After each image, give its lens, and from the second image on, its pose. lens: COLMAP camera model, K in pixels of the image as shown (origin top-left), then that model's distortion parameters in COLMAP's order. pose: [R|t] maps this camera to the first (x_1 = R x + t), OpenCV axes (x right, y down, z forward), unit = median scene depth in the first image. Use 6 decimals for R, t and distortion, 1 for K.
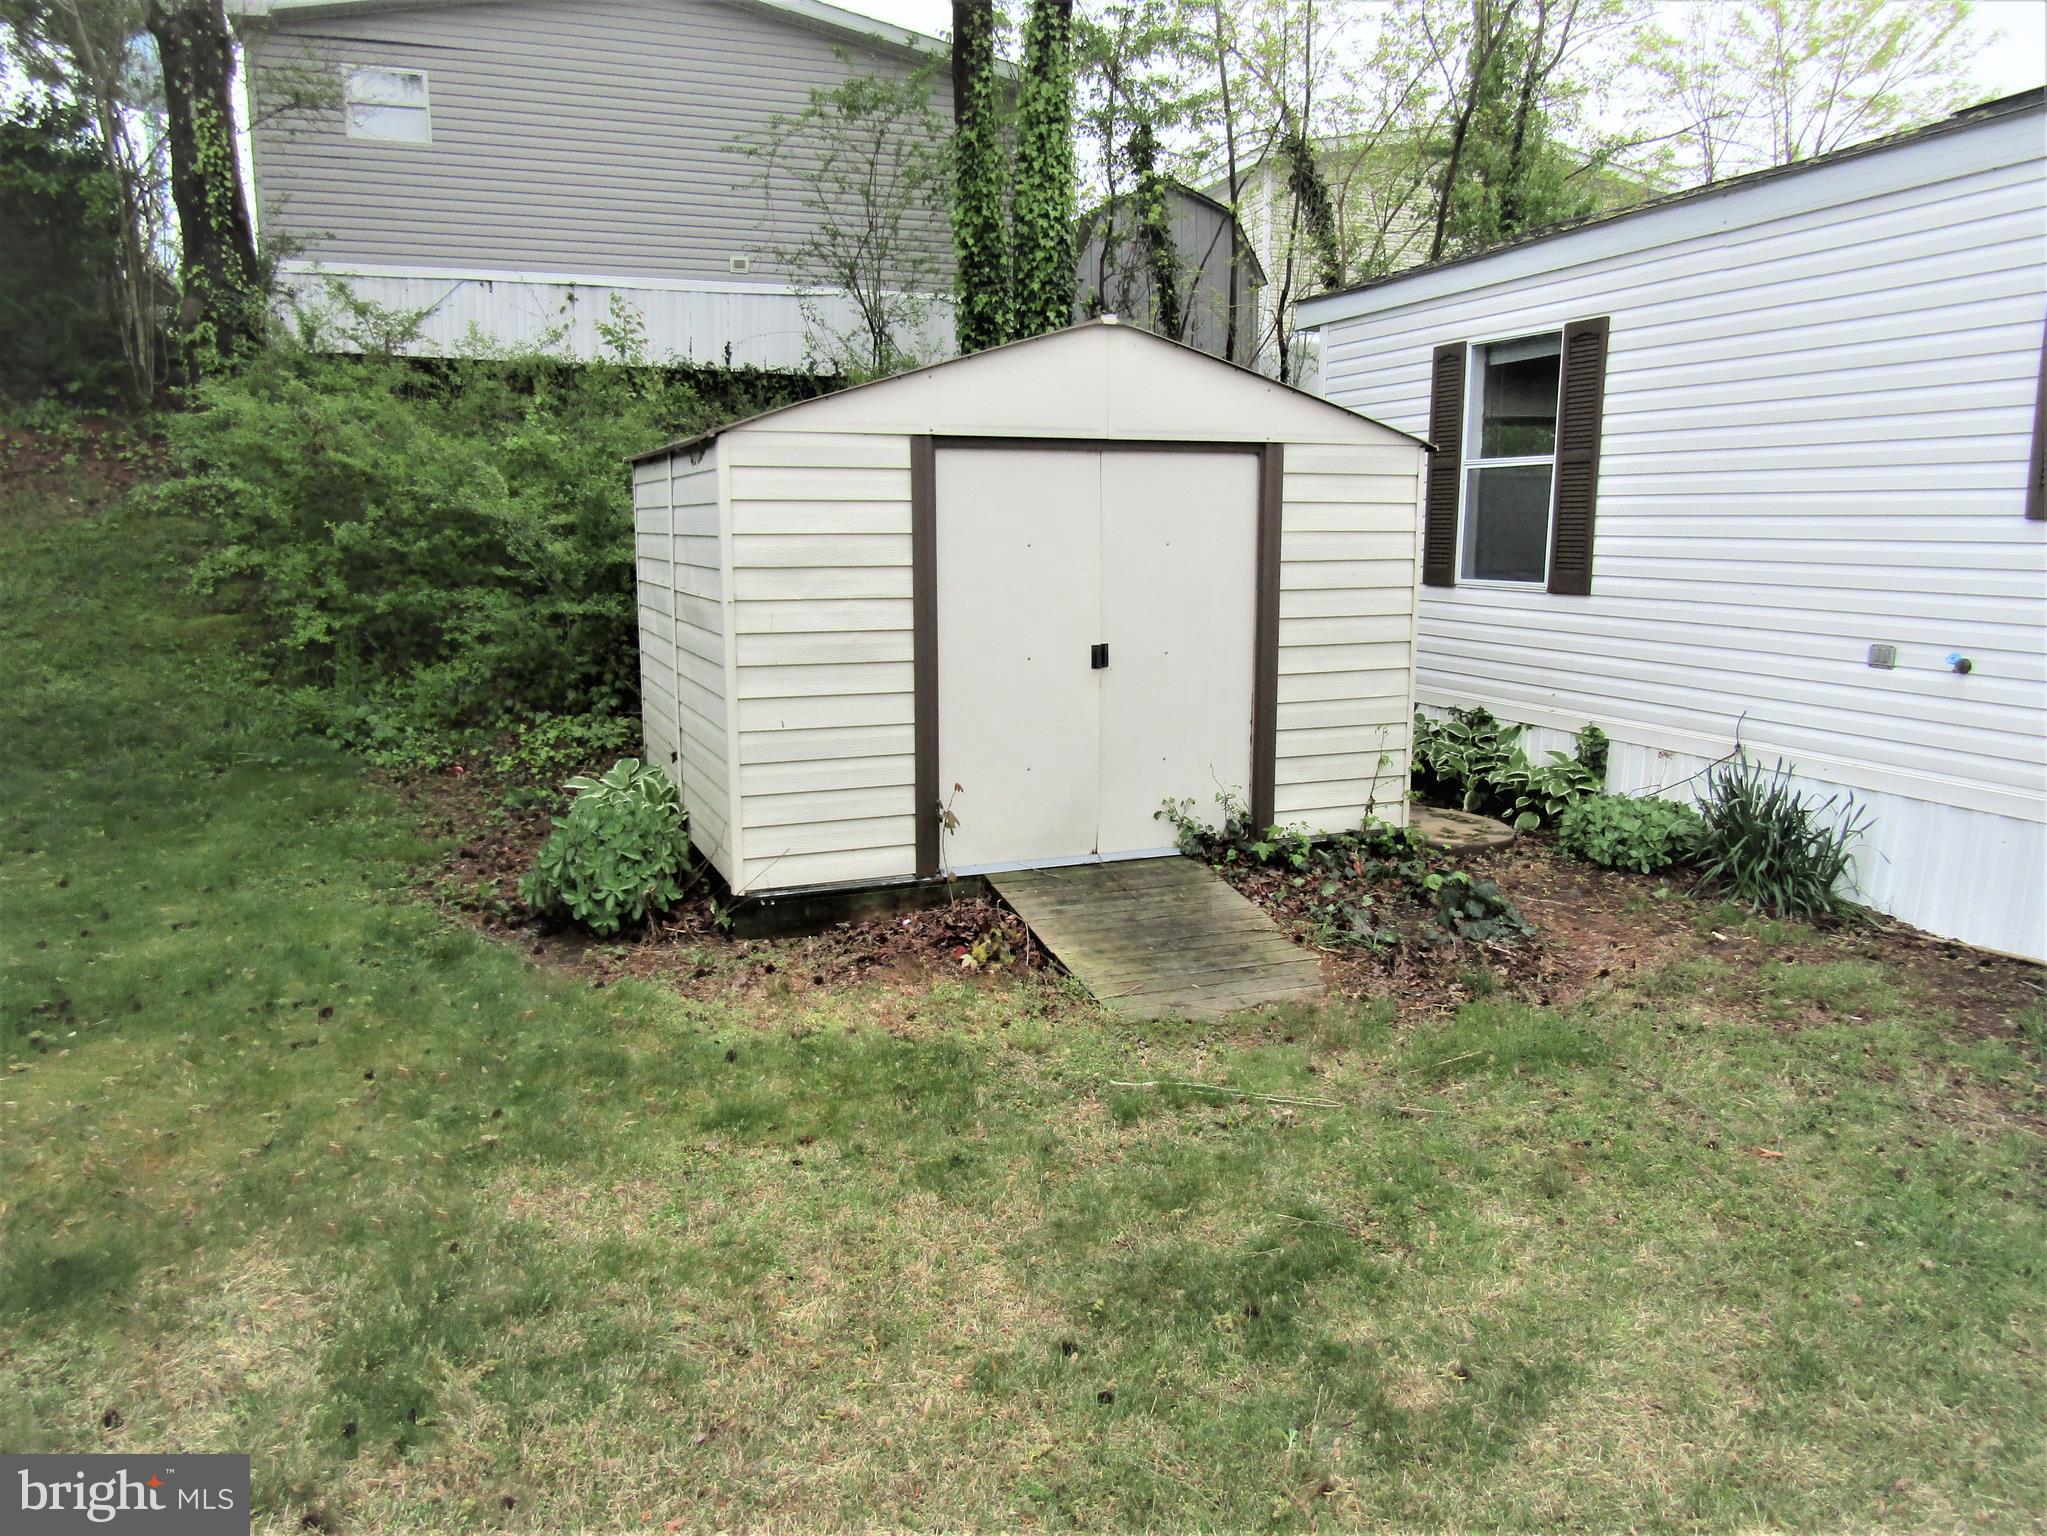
lens RADIAL K [[1450.5, 0, 1023.5], [0, 1450.5, 768.0], [0, 0, 1]] dist [-0.009755, -0.001651]
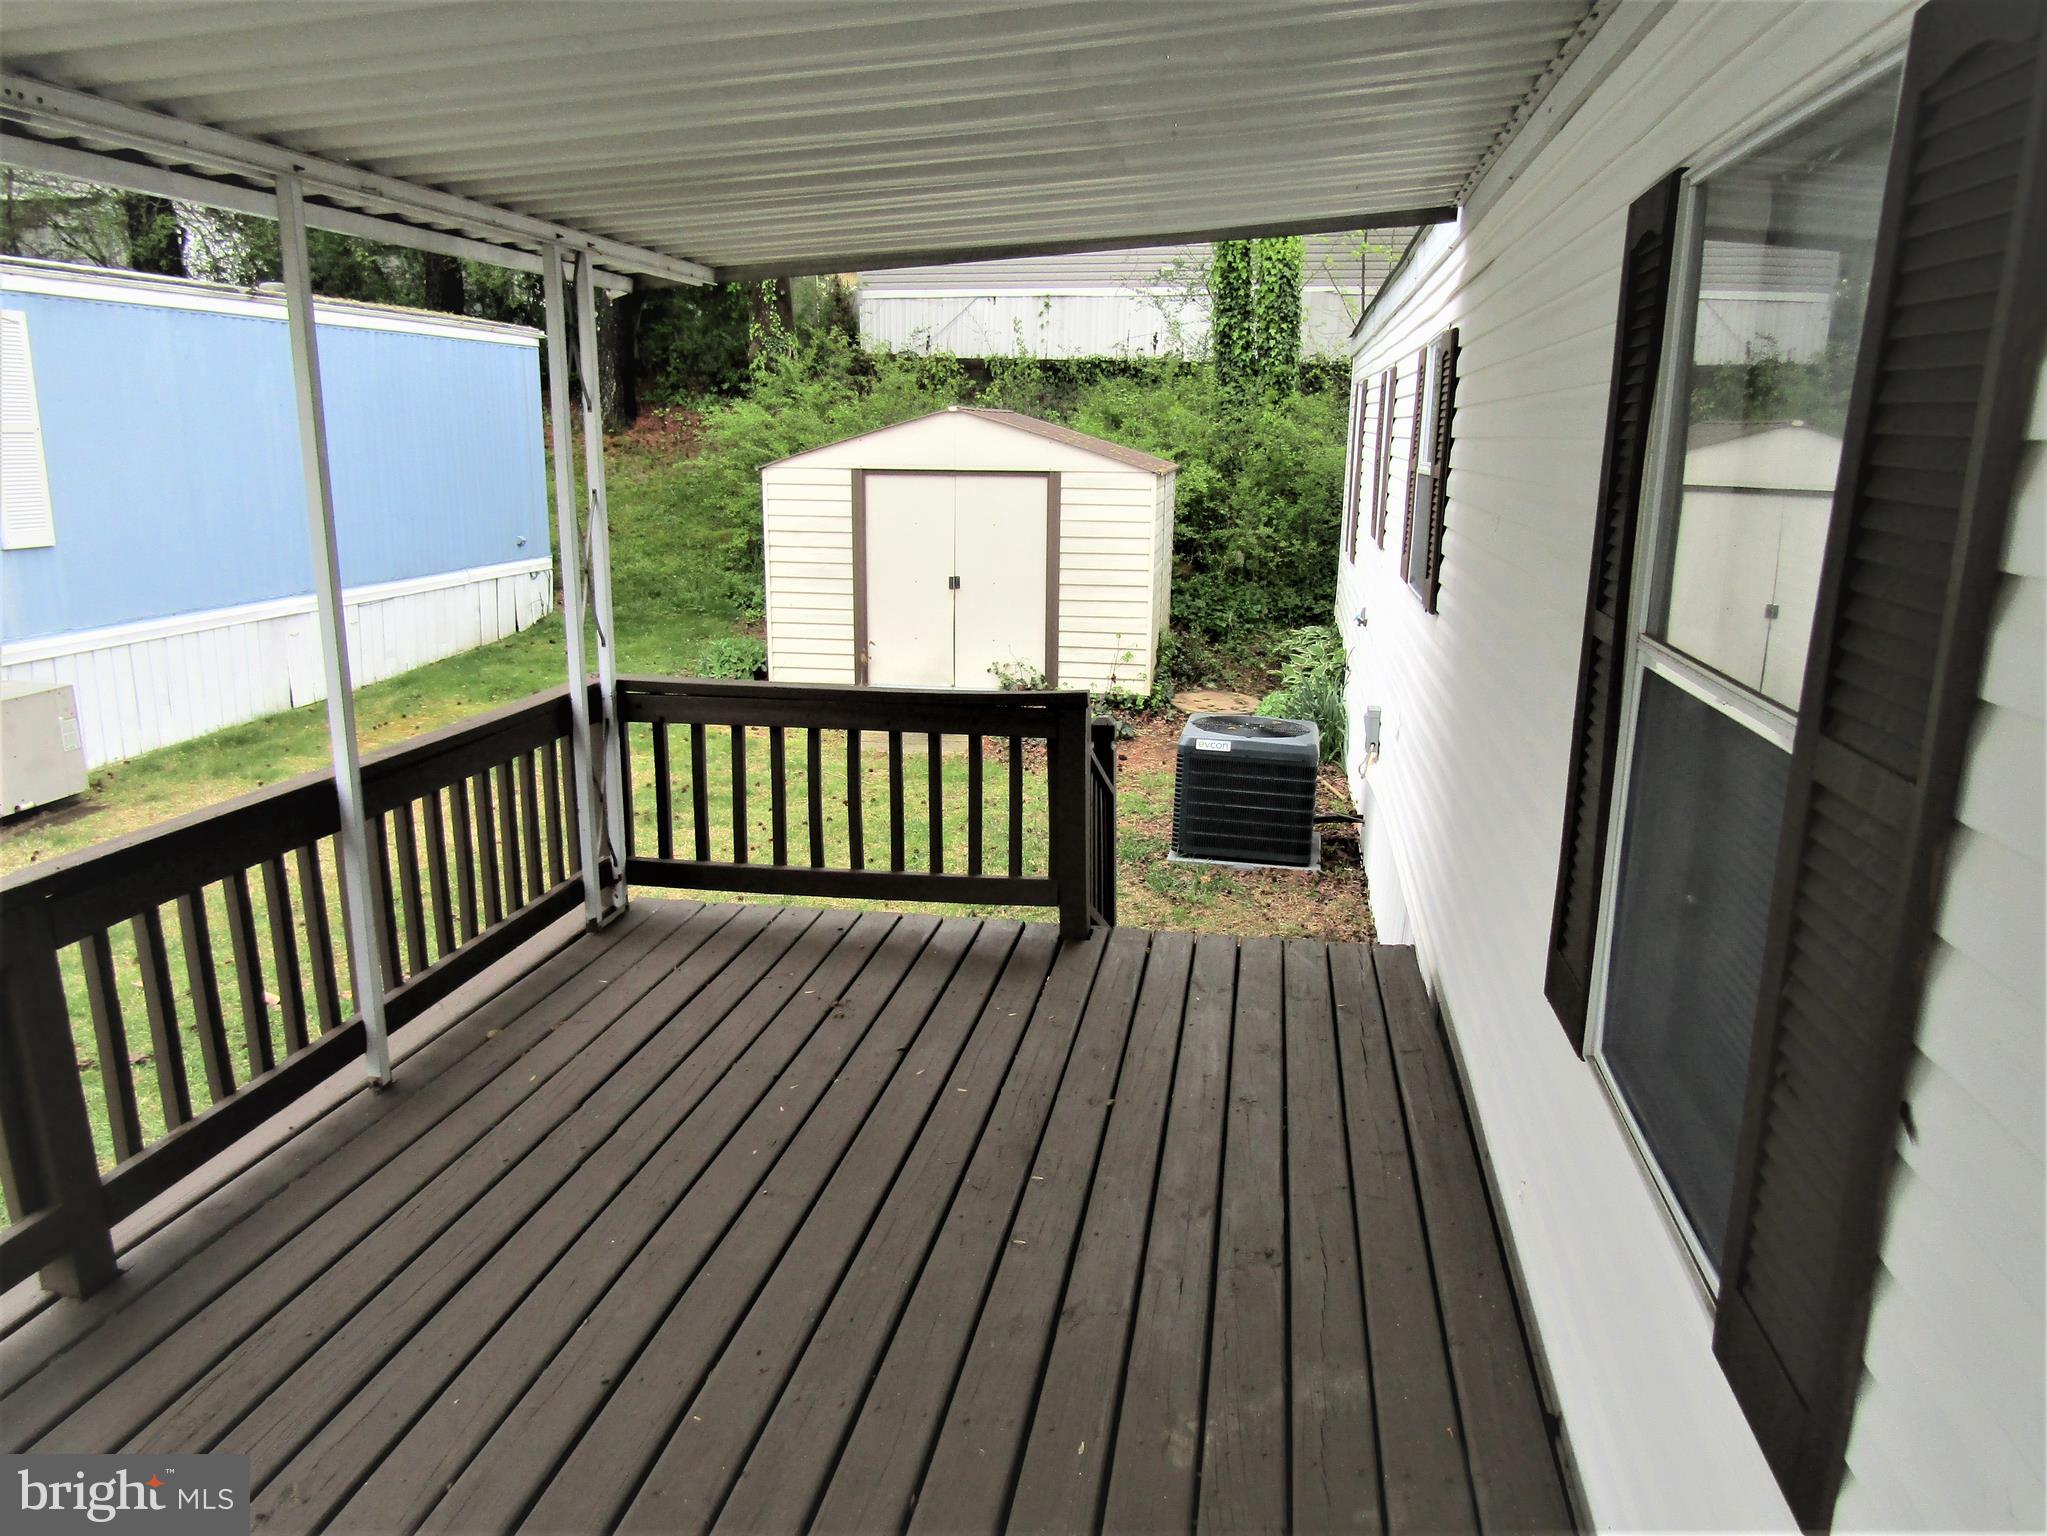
lens RADIAL K [[1450.5, 0, 1023.5], [0, 1450.5, 768.0], [0, 0, 1]] dist [-0.009755, -0.001651]
pose [[0.854734, 0.129889, -0.502552, 1.046475], [-0.096254, 0.991055, 0.092440, -0.019034], [0.510064, -0.030638, 0.859591, -0.564079]]
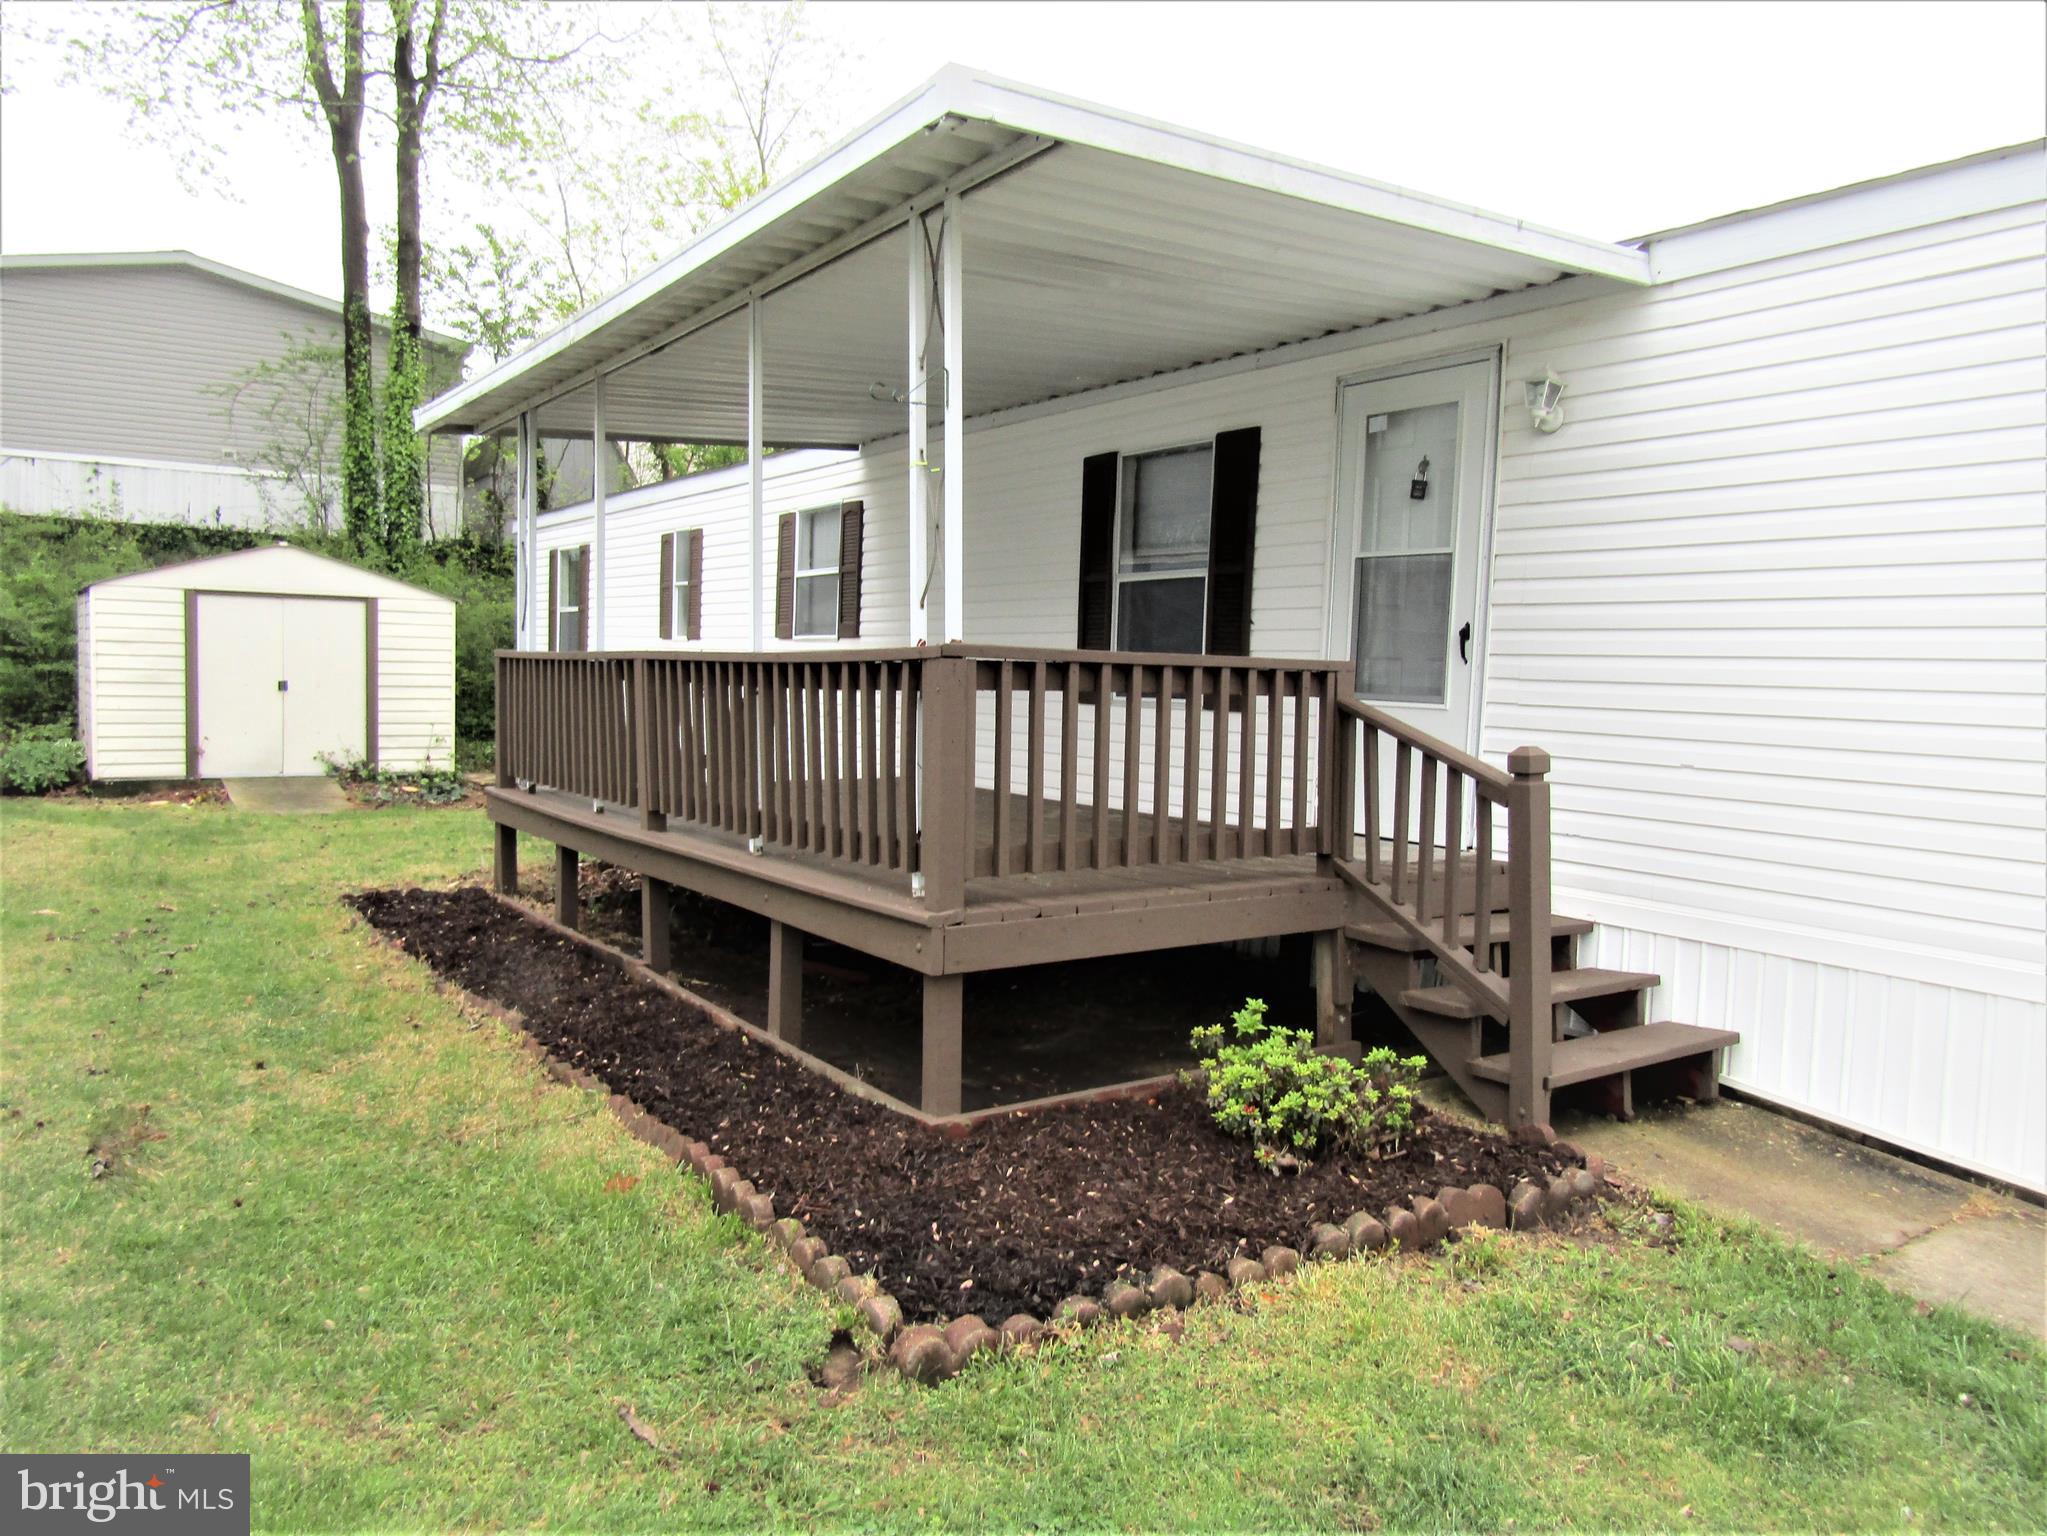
lens RADIAL K [[1450.5, 0, 1023.5], [0, 1450.5, 768.0], [0, 0, 1]] dist [-0.009755, -0.001651]
pose [[0.973370, 0.014680, 0.228771, 0.627800], [0.006306, 0.995855, -0.090737, 0.250204], [-0.229155, 0.089763, 0.969242, -1.382546]]
